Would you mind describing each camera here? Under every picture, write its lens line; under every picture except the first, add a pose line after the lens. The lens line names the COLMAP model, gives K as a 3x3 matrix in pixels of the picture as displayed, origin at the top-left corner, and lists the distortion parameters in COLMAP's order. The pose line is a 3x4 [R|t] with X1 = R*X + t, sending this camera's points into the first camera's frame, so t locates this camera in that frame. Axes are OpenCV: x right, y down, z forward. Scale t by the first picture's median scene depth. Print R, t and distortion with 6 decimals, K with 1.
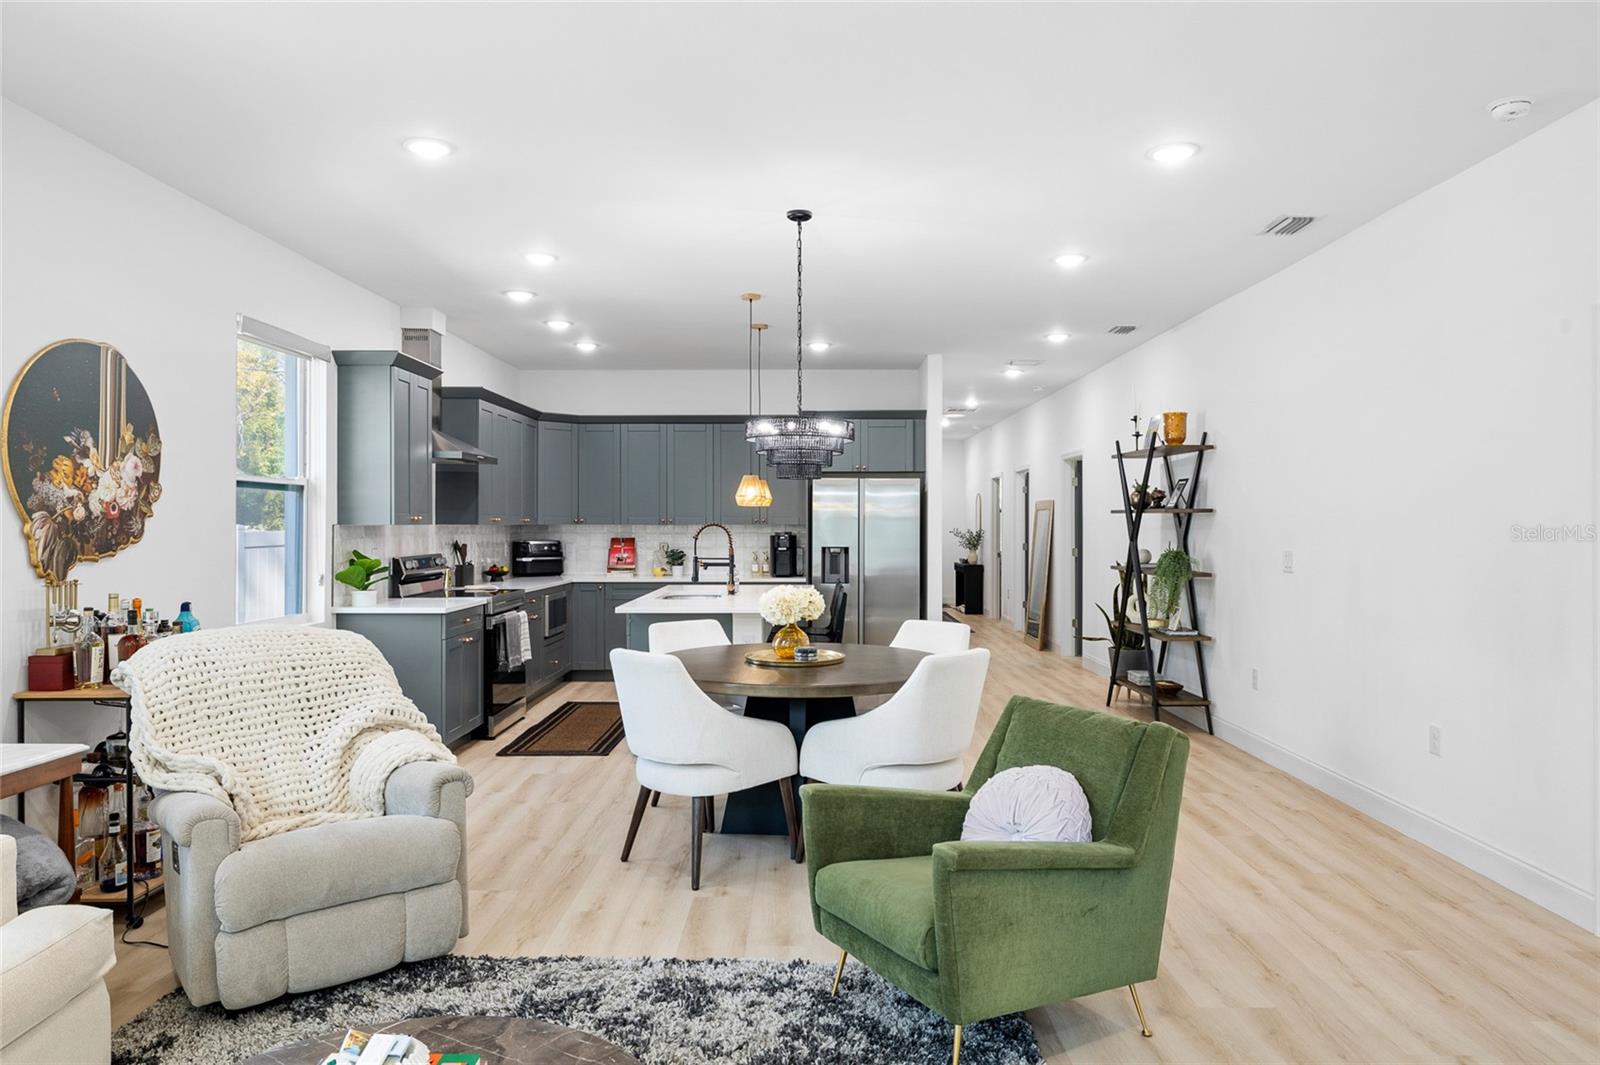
lens RADIAL K [[1025.7, 0, 799.7], [0, 1025.7, 525.6], [0, 0, 1]] dist [0.024575, -0.002393]
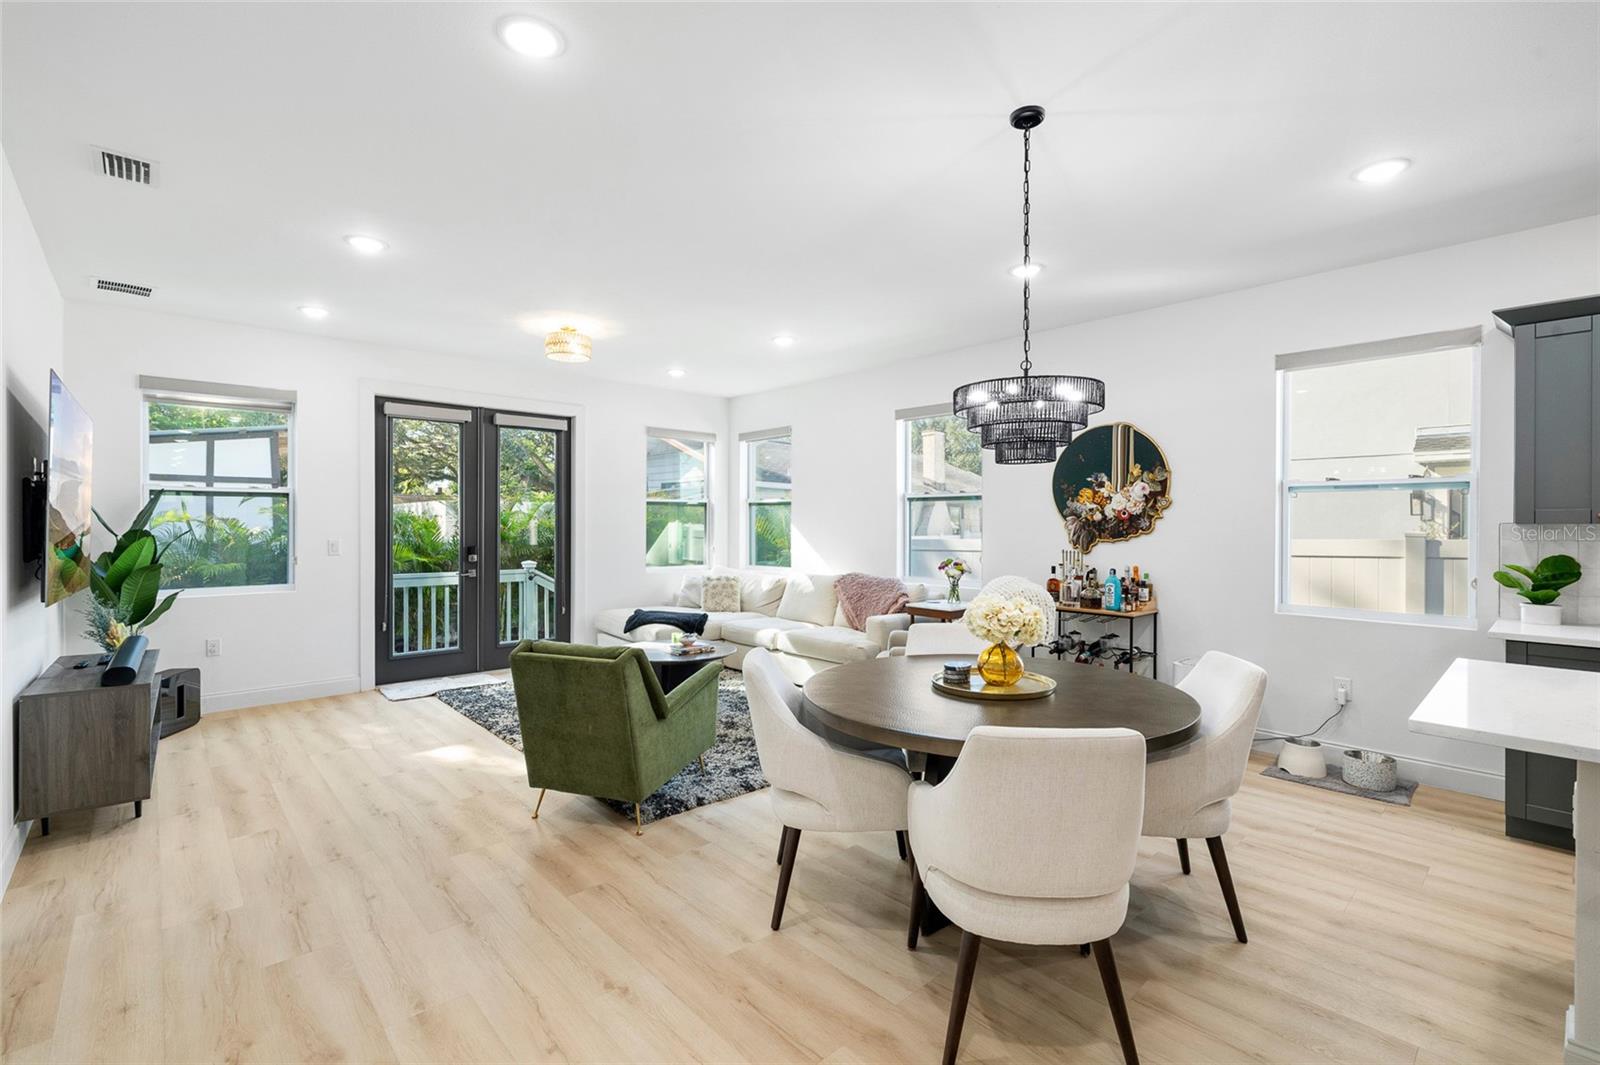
lens RADIAL K [[715.5, 0, 806.8], [0, 715.5, 527.5], [0, 0, 1]] dist [-0.011491, 0.003366]
pose [[-0.727688, 0.003386, -0.685900, 0.339636], [-0.002278, 0.999970, 0.007353, -0.000460], [0.685904, 0.006913, -0.727659, 0.901354]]
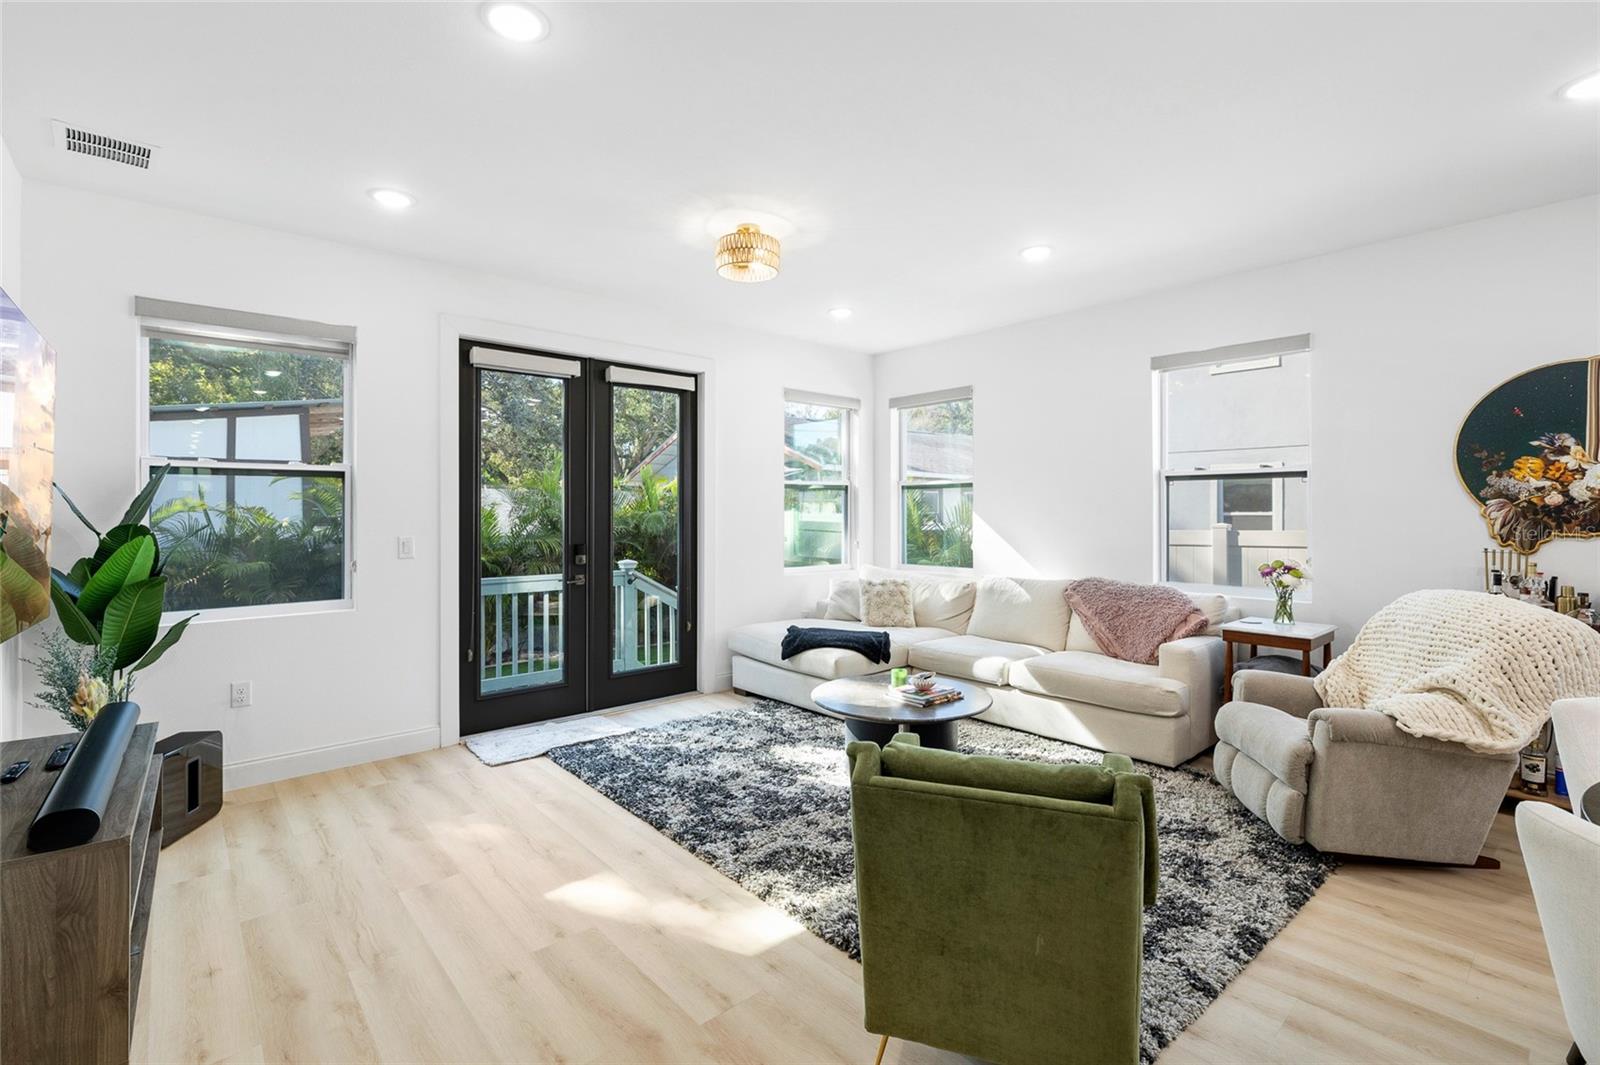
lens RADIAL K [[715.5, 0, 801.8], [0, 715.5, 509.9], [0, 0, 1]] dist [-0.011491, 0.003366]
pose [[-0.740709, 0.001020, -0.671826, 0.326336], [0.001814, 0.999998, -0.000482, -0.000138], [0.671824, -0.001575, -0.740709, 0.580521]]
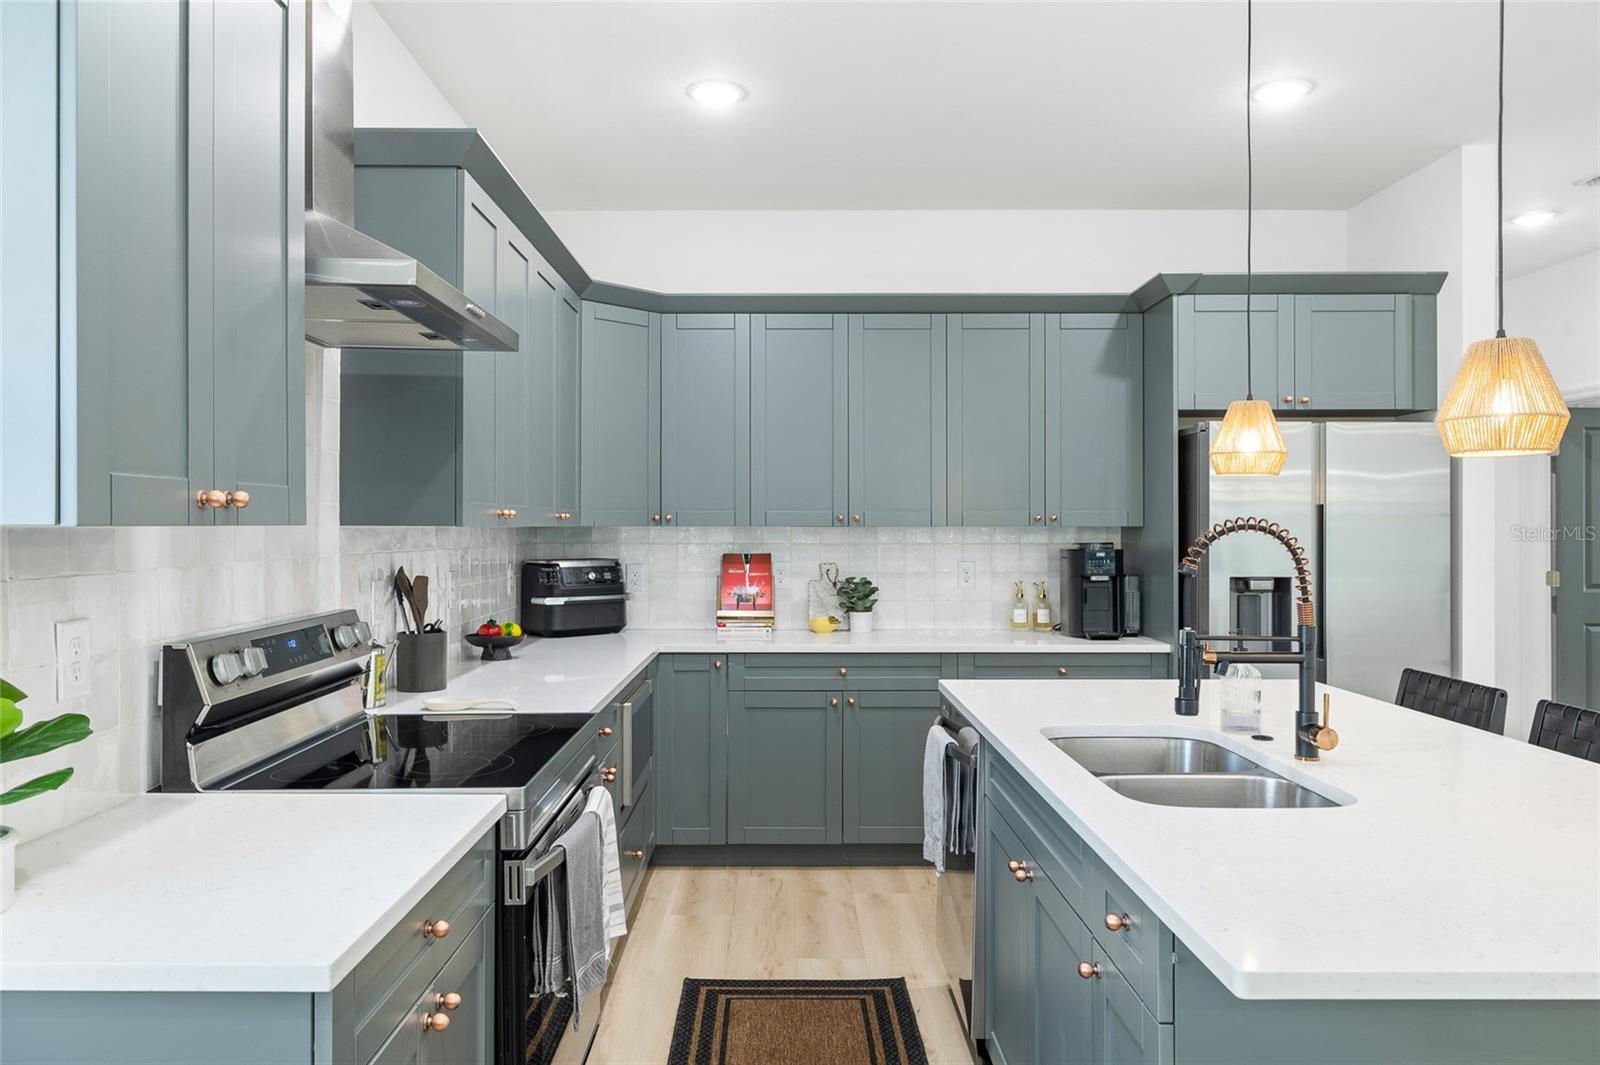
lens RADIAL K [[1050.5, 0, 777.3], [0, 1050.5, 533.4], [0, 0, 1]] dist [0.005852, 0.001202]
pose [[0.999899, -0.000264, 0.014217, -0.234062], [0.000209, 0.999992, 0.003923, 0.000262], [-0.014218, -0.003920, 0.999891, 0.713181]]
